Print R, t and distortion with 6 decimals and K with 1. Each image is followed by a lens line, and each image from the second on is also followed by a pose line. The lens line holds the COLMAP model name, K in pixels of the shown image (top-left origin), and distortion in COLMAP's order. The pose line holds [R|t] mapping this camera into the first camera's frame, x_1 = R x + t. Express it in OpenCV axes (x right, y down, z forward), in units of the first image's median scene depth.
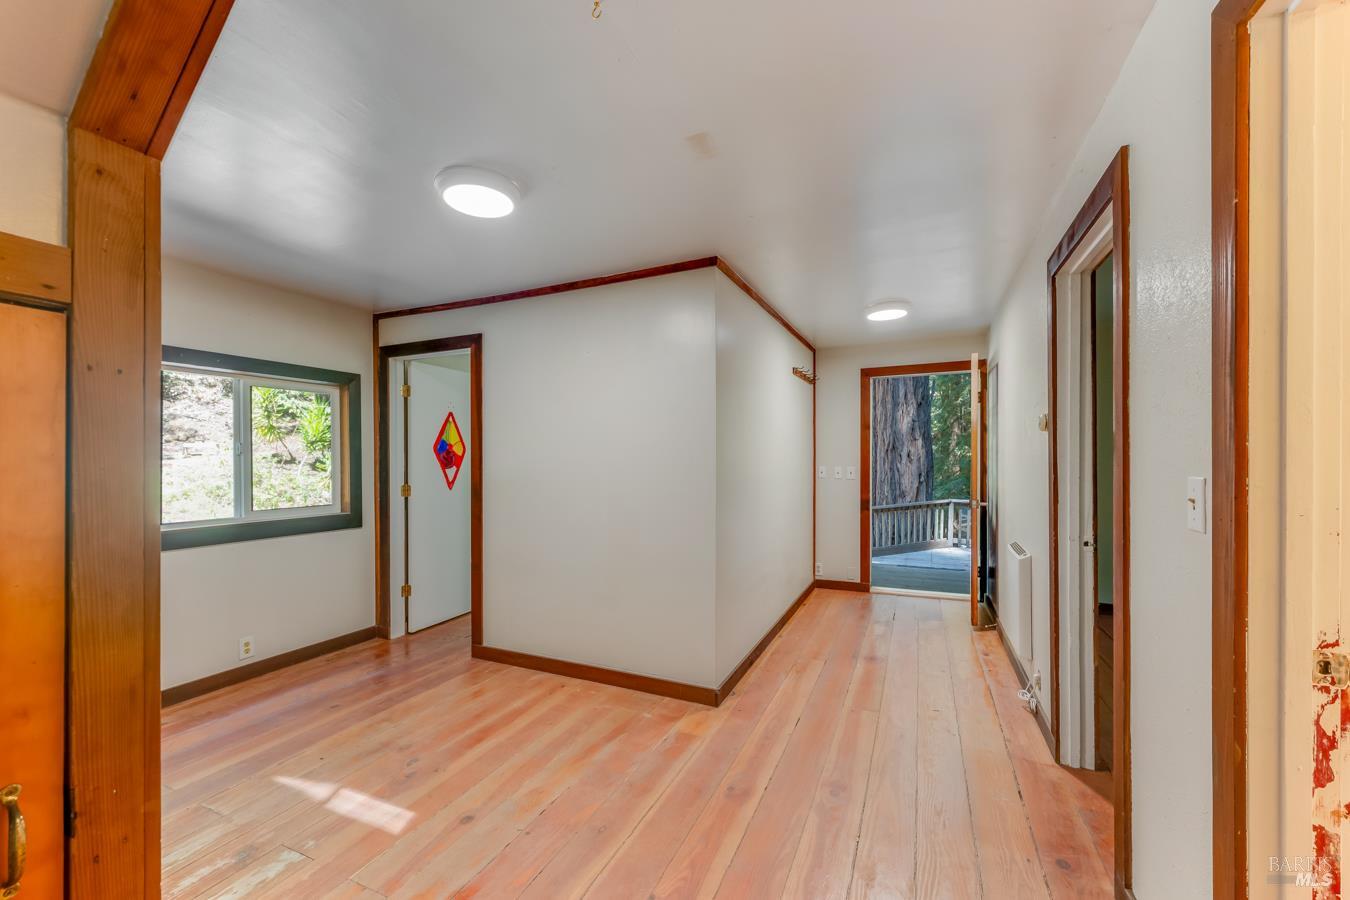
lens RADIAL K [[548.3, 0, 676.3], [0, 548.3, 461.0], [0, 0, 1]] dist [0.000793, 0.000173]
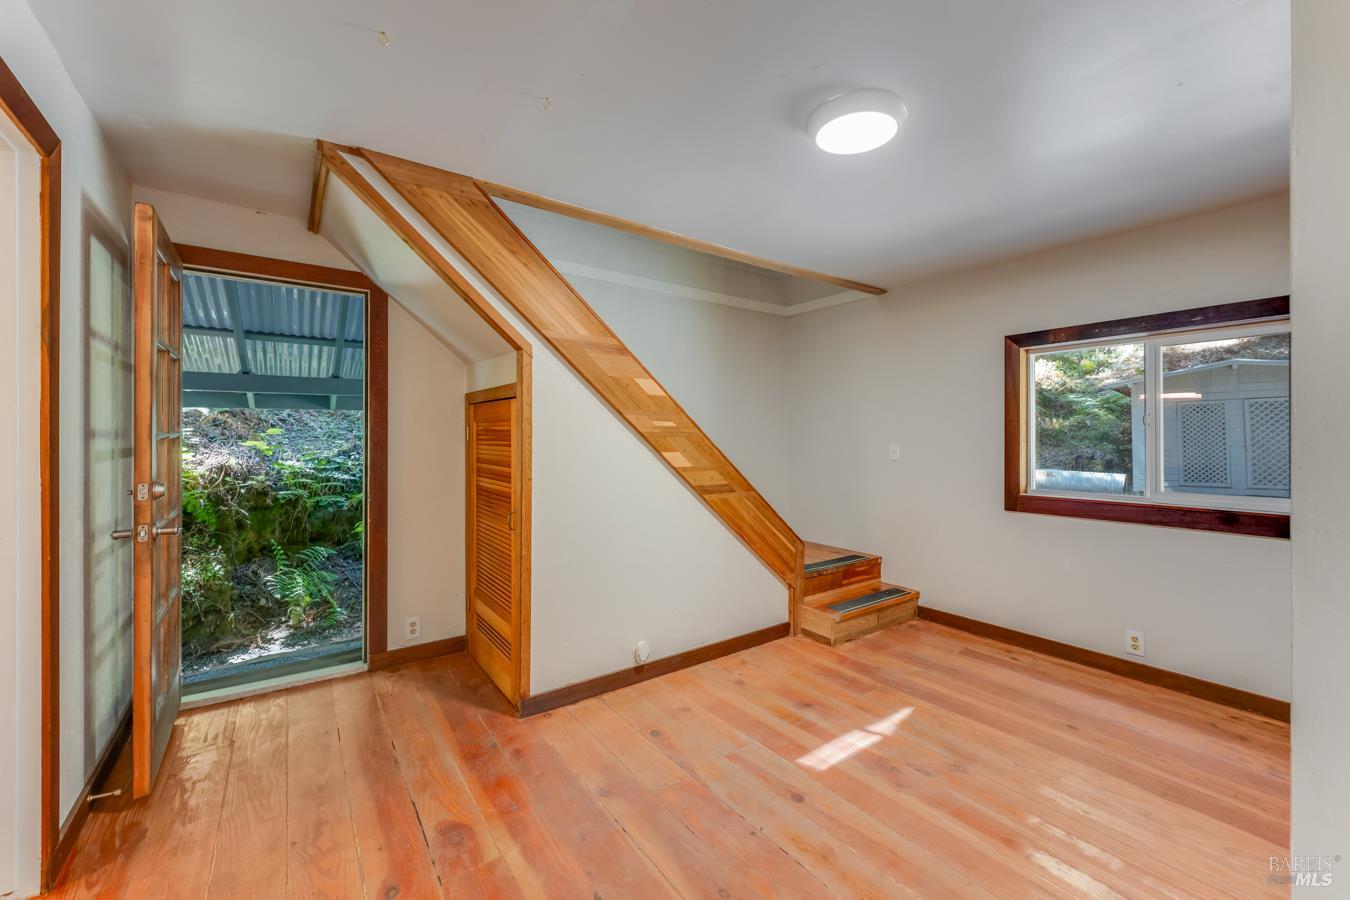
lens RADIAL K [[541.1, 0, 680.9], [0, 541.1, 441.5], [0, 0, 1]] dist [-0.002345, -0.000128]
pose [[-0.492671, 0.013984, -0.870103, 0.377191], [0.002153, 0.999887, 0.014851, -0.003148], [0.870213, 0.005443, -0.492646, 0.867615]]
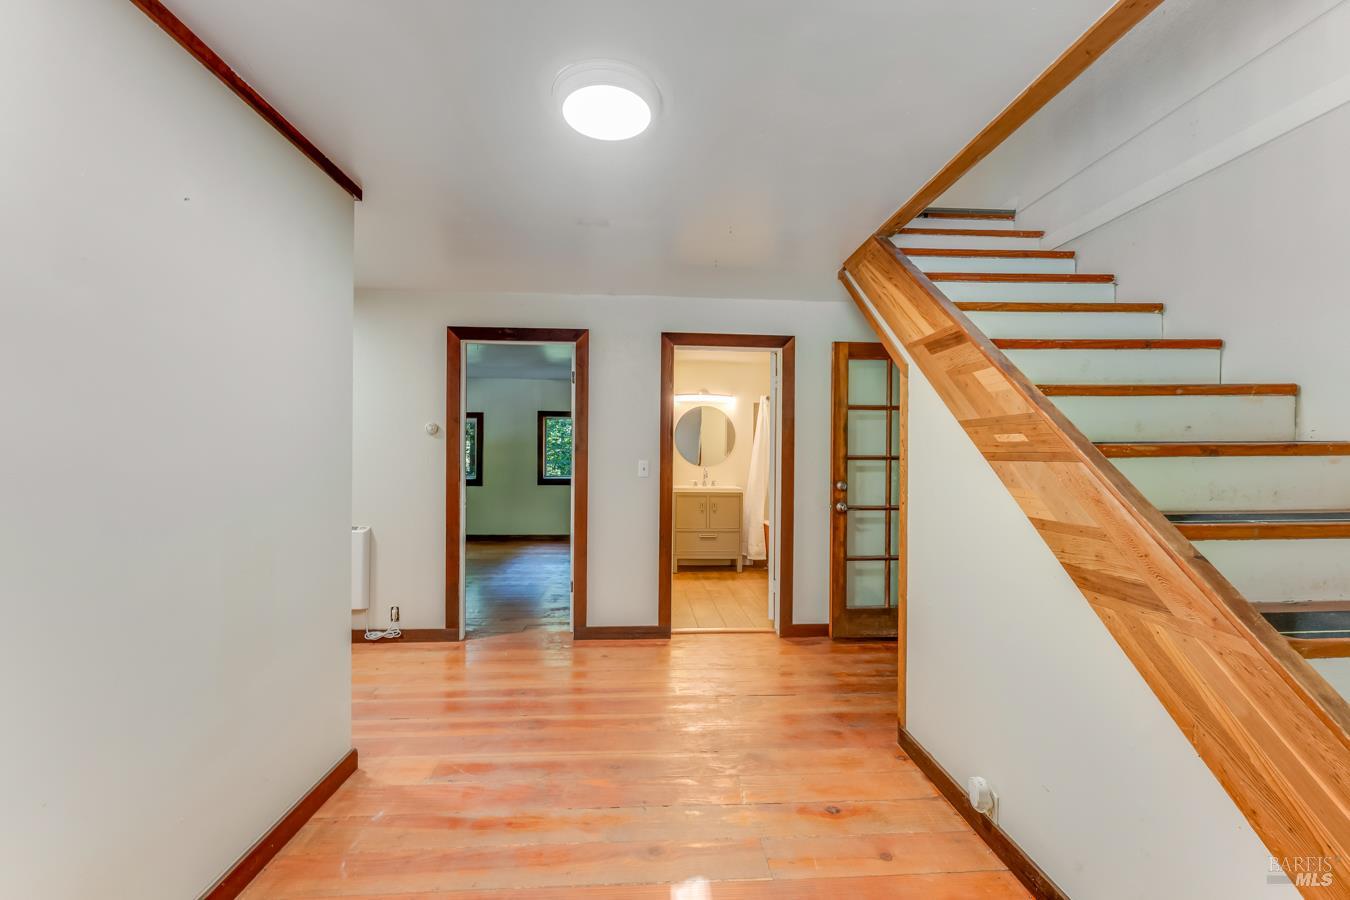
lens RADIAL K [[539.4, 0, 665.1], [0, 539.4, 449.5], [0, 0, 1]] dist [0.001882, 0.000825]
pose [[-0.464897, 0.007219, 0.885335, -0.797618], [0.000209, 0.999968, -0.008044, -0.004085], [-0.885365, -0.003555, -0.464883, 0.943506]]
